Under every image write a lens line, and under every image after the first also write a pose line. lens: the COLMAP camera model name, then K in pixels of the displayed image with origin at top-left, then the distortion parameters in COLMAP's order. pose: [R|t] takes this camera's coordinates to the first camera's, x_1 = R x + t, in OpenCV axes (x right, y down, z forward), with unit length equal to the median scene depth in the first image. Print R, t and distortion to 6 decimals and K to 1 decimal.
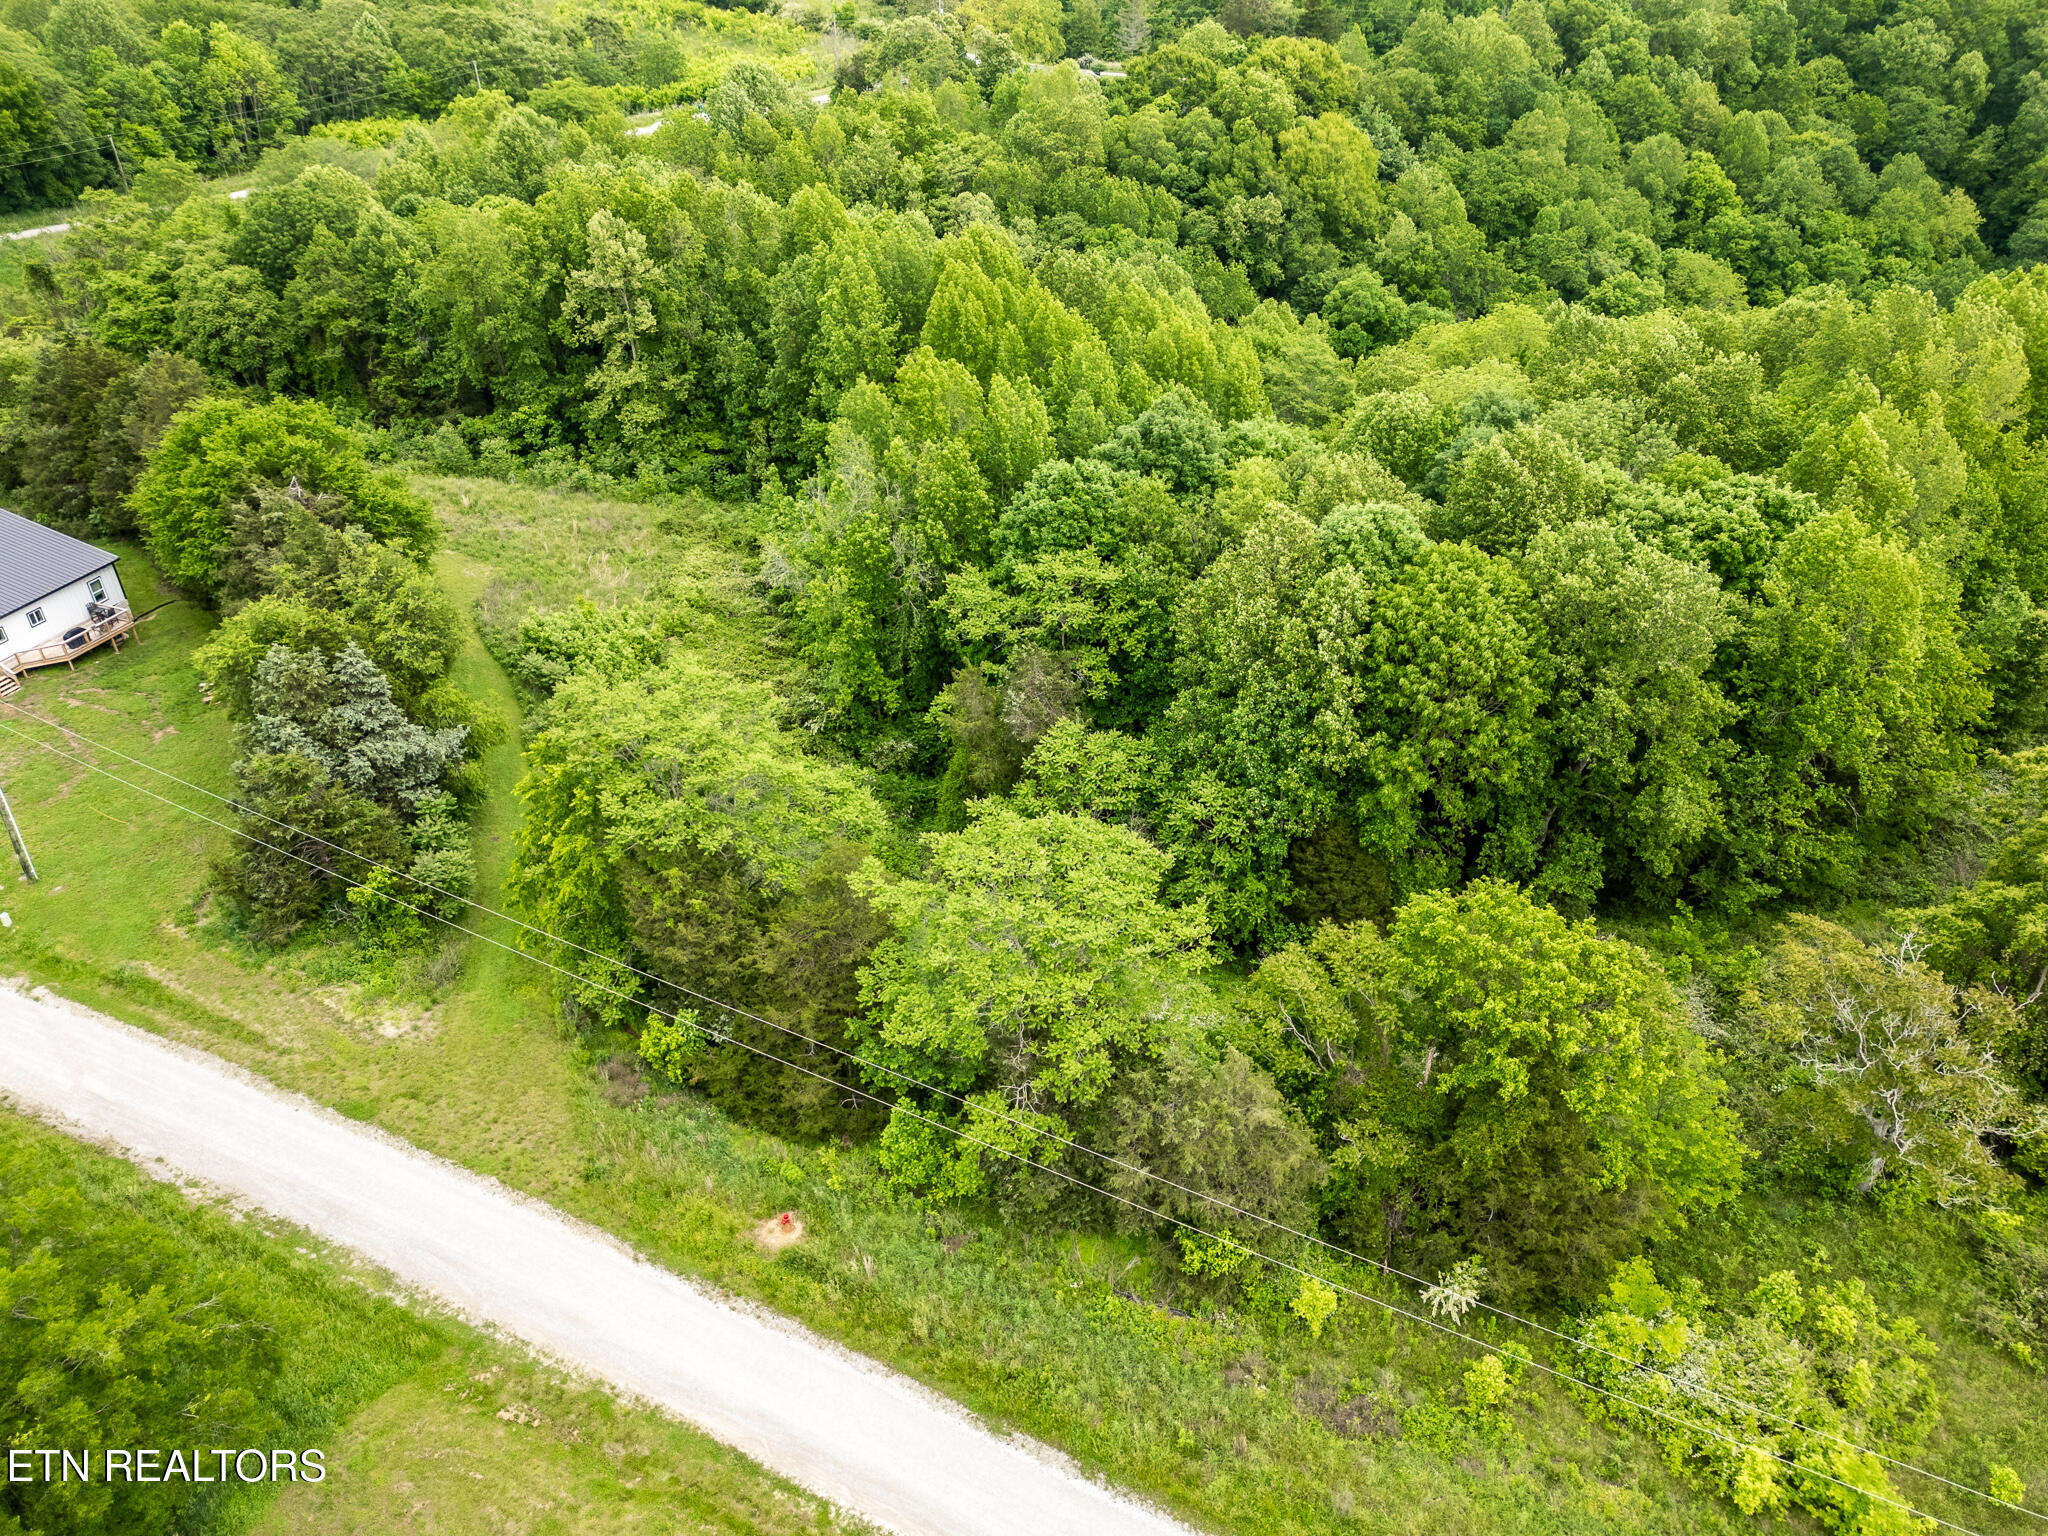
lens RADIAL K [[1458.5, 0, 1011.2], [0, 1458.5, 763.1], [0, 0, 1]] dist [0.076670, -0.068324]
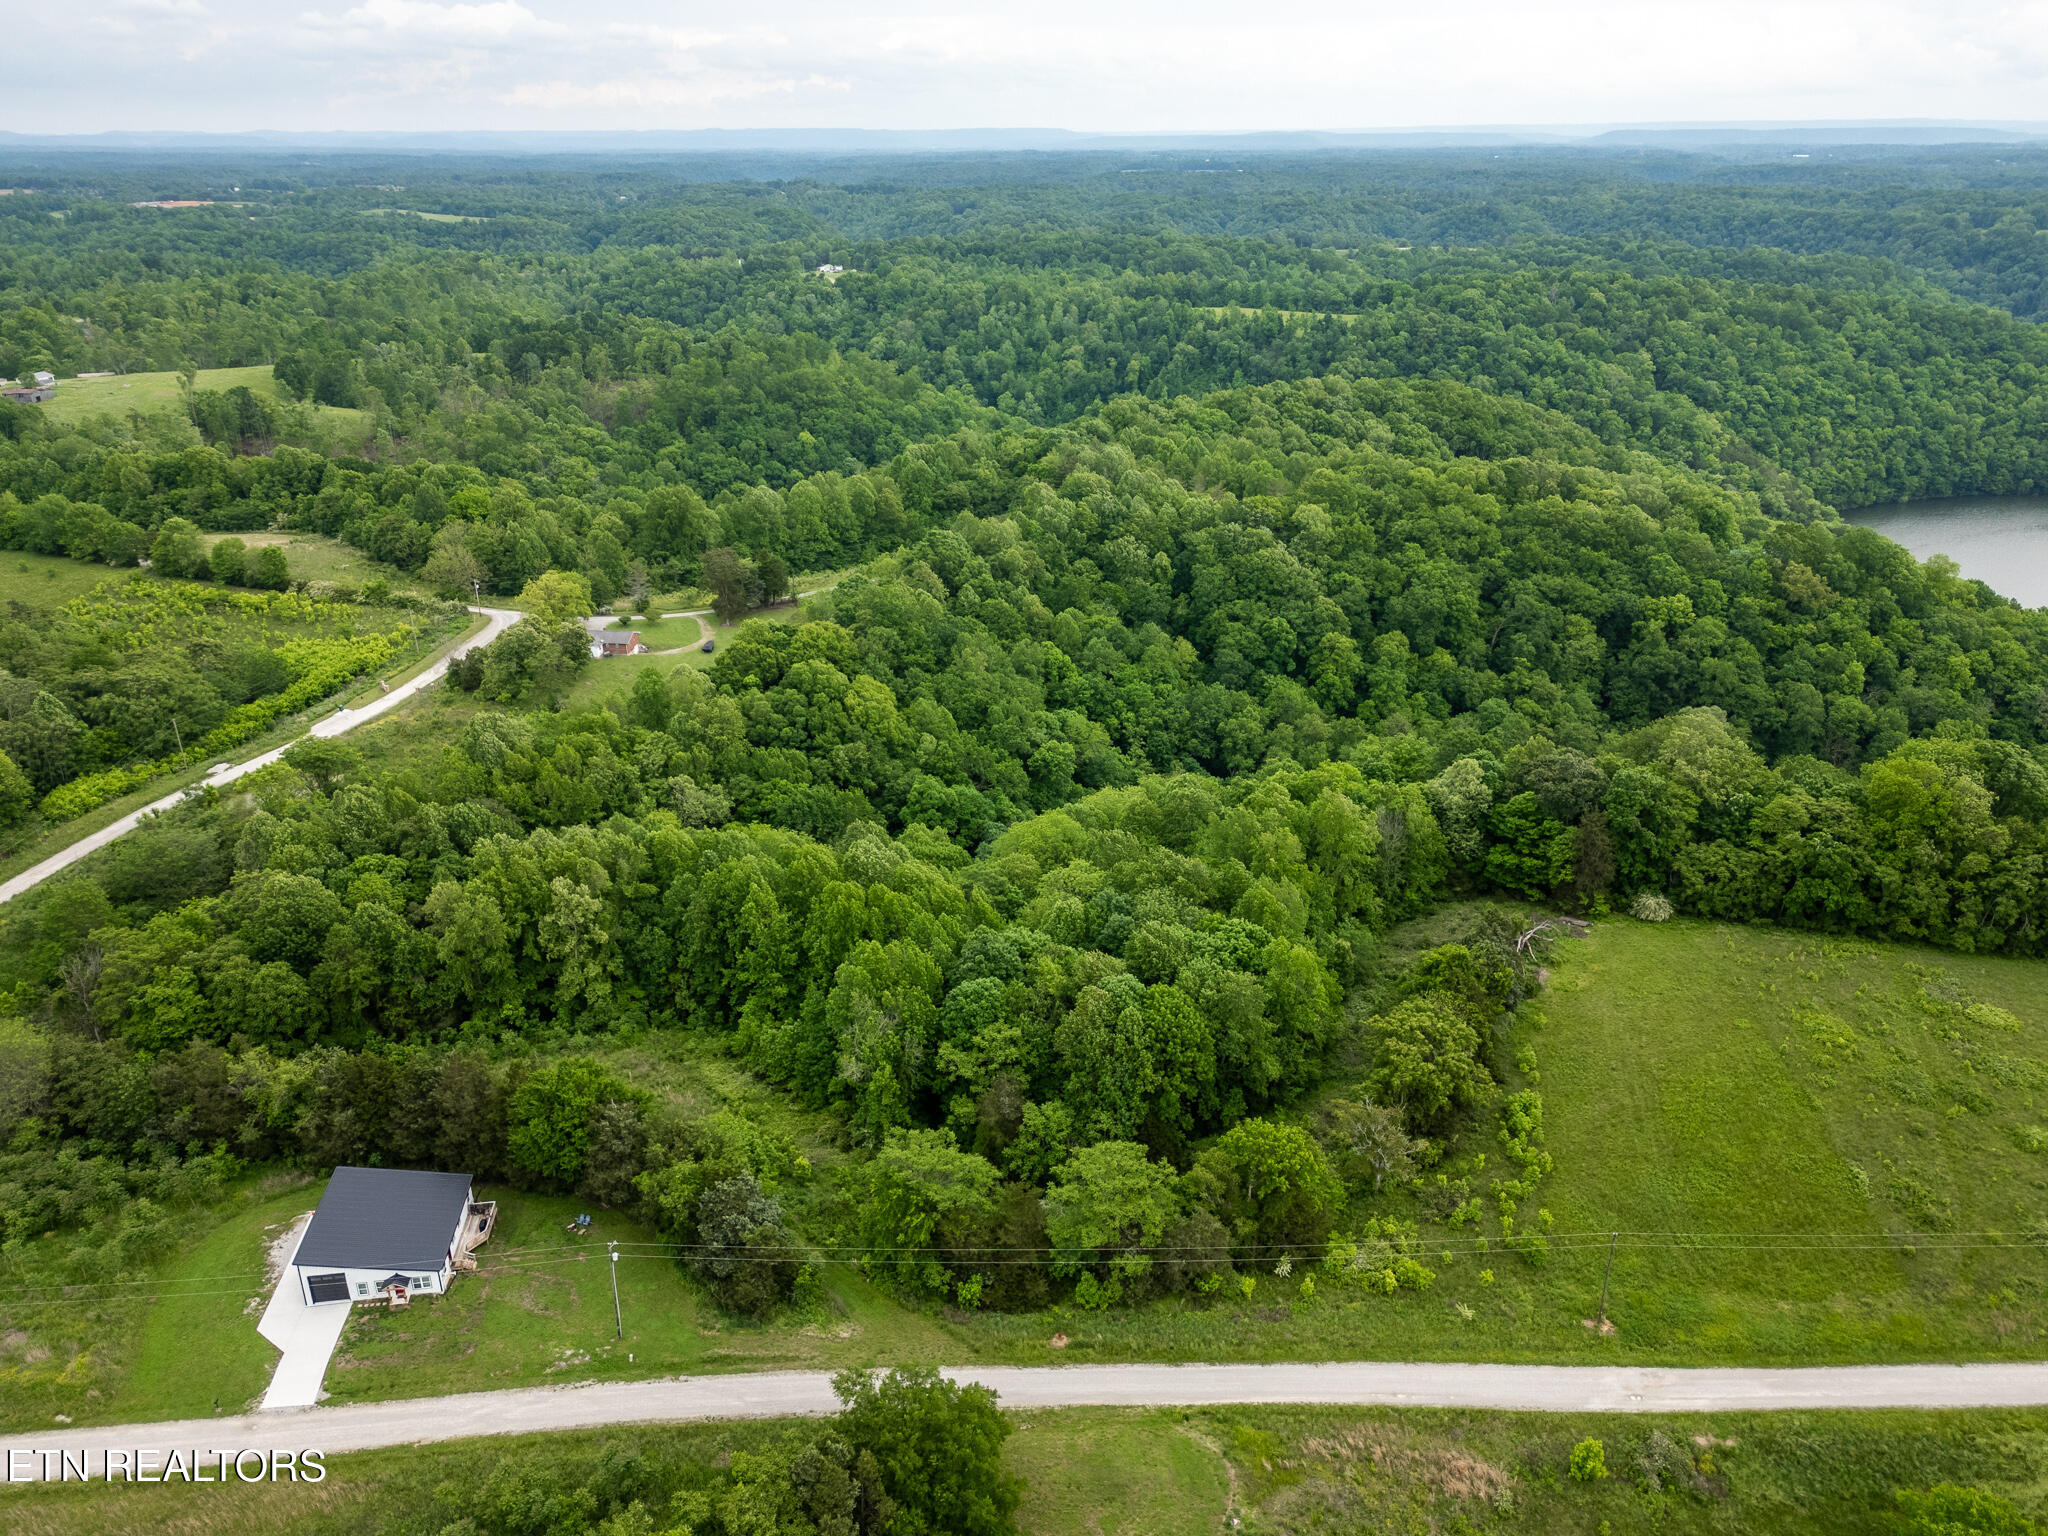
lens RADIAL K [[1458.5, 0, 1023.1], [0, 1458.5, 762.6], [0, 0, 1]] dist [0.076670, -0.068324]
pose [[0.873551, -0.188376, 0.448801, -0.953941], [0.271924, 0.953632, -0.129007, -0.262439], [-0.403690, 0.234734, 0.884271, -1.188748]]
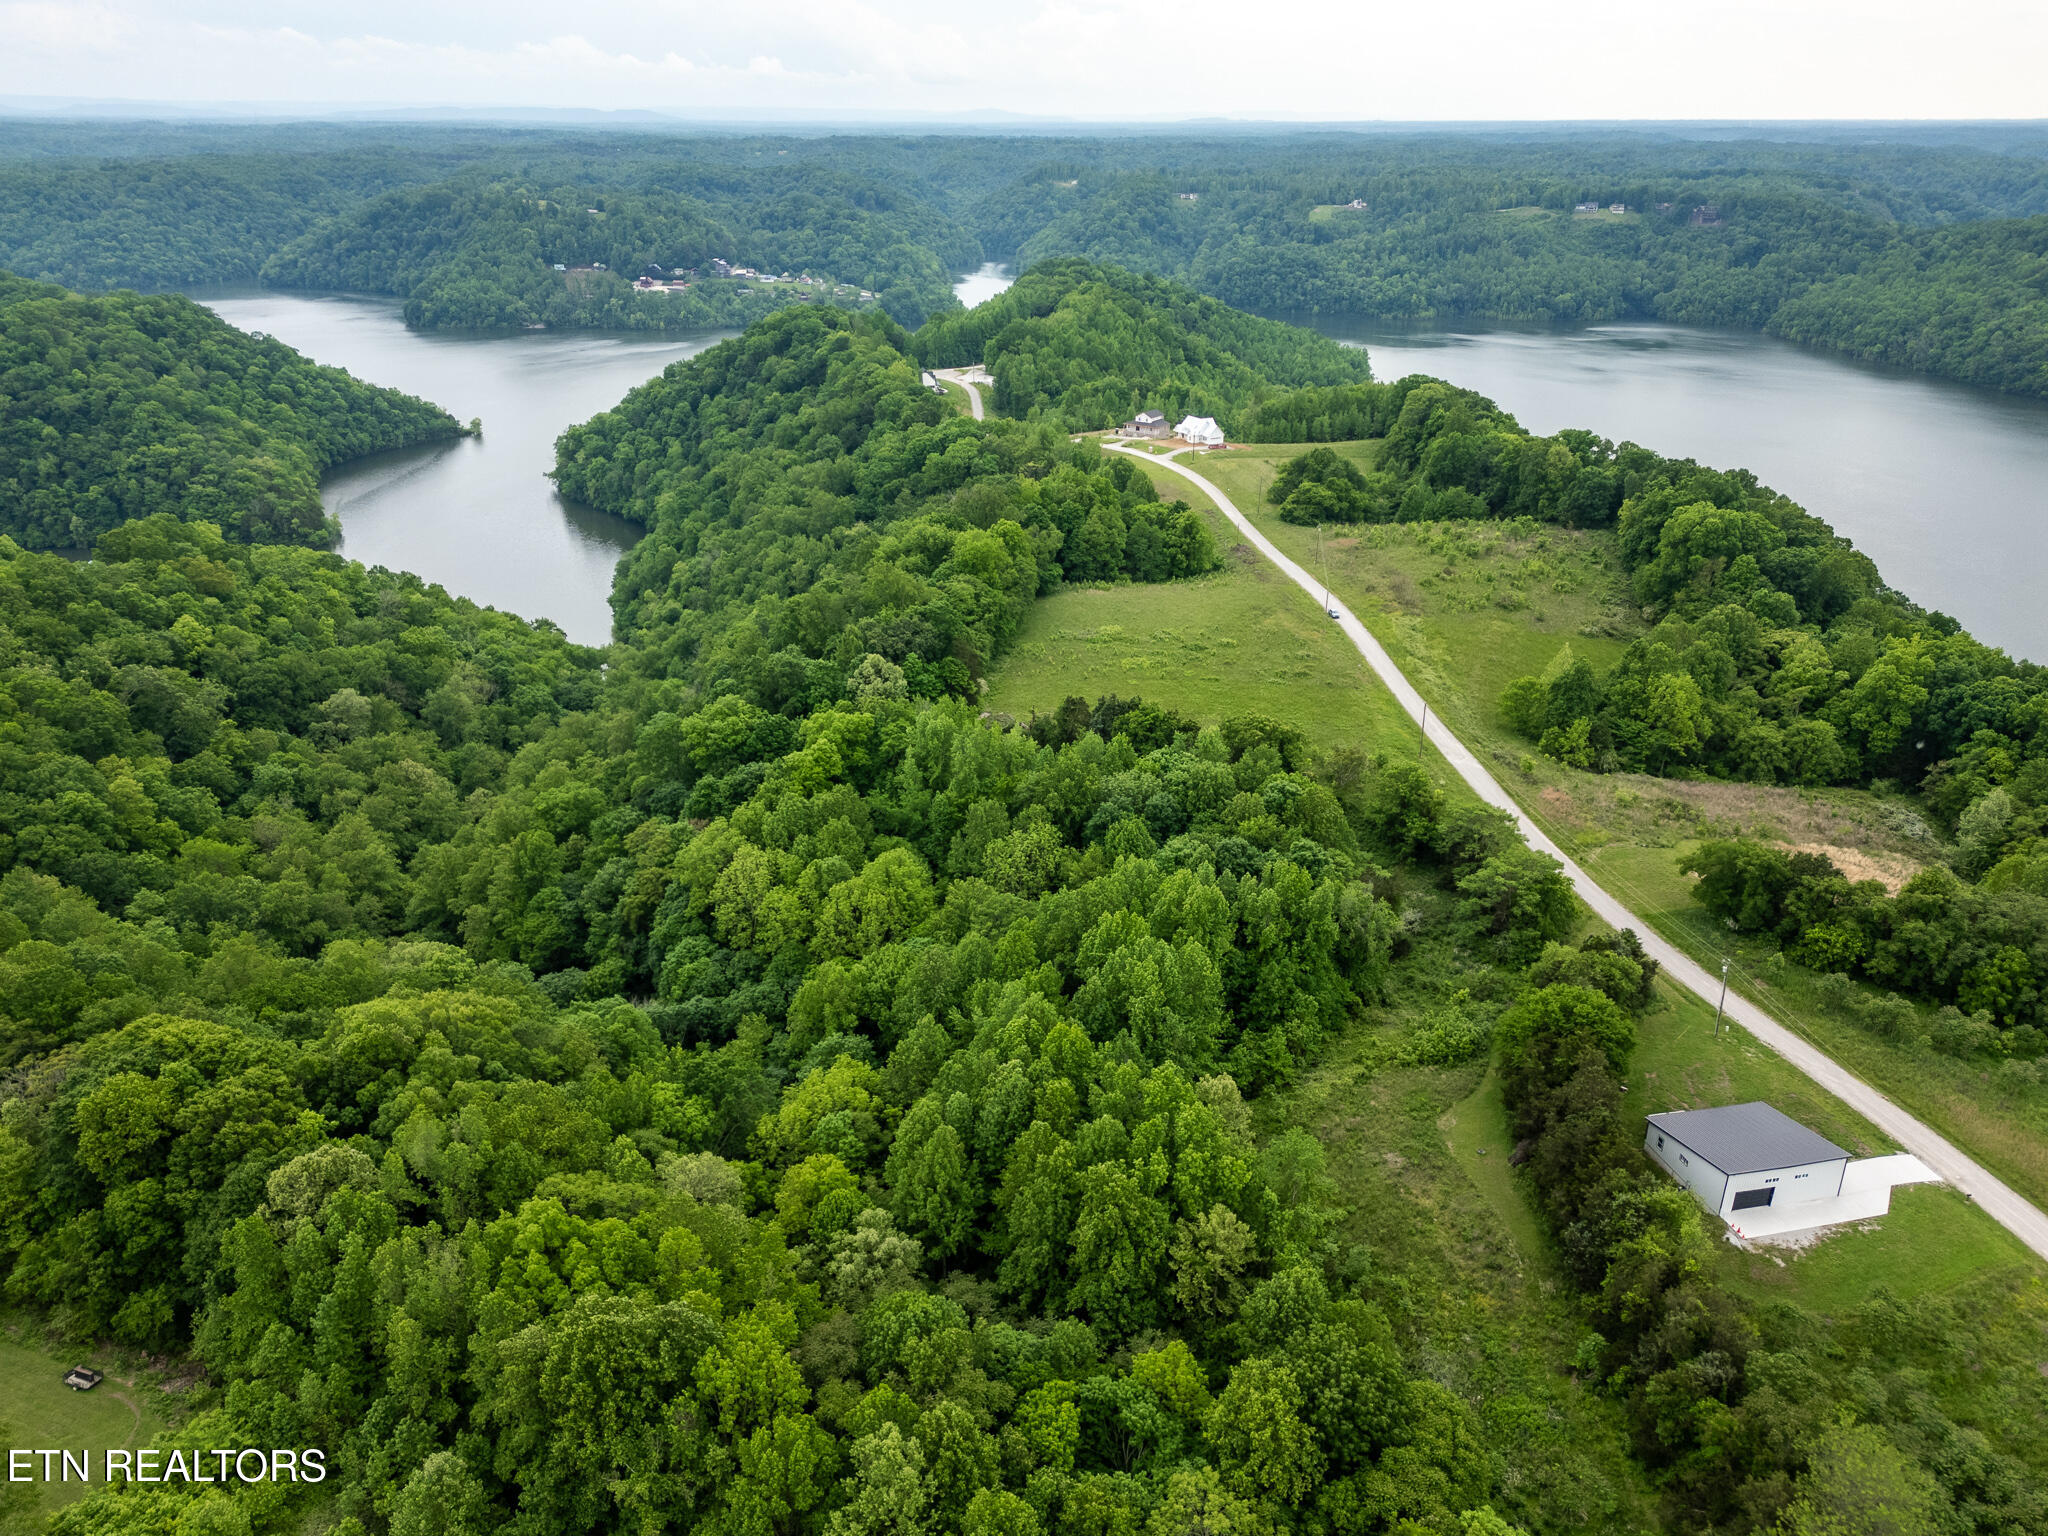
lens RADIAL K [[1458.5, 0, 1010.6], [0, 1458.5, 785.7], [0, 0, 1]] dist [0.076670, -0.068324]
pose [[-0.550807, -0.344191, 0.760358, -1.860085], [0.466187, 0.628781, 0.622338, -2.490113], [-0.692301, 0.697257, -0.185879, 2.105028]]
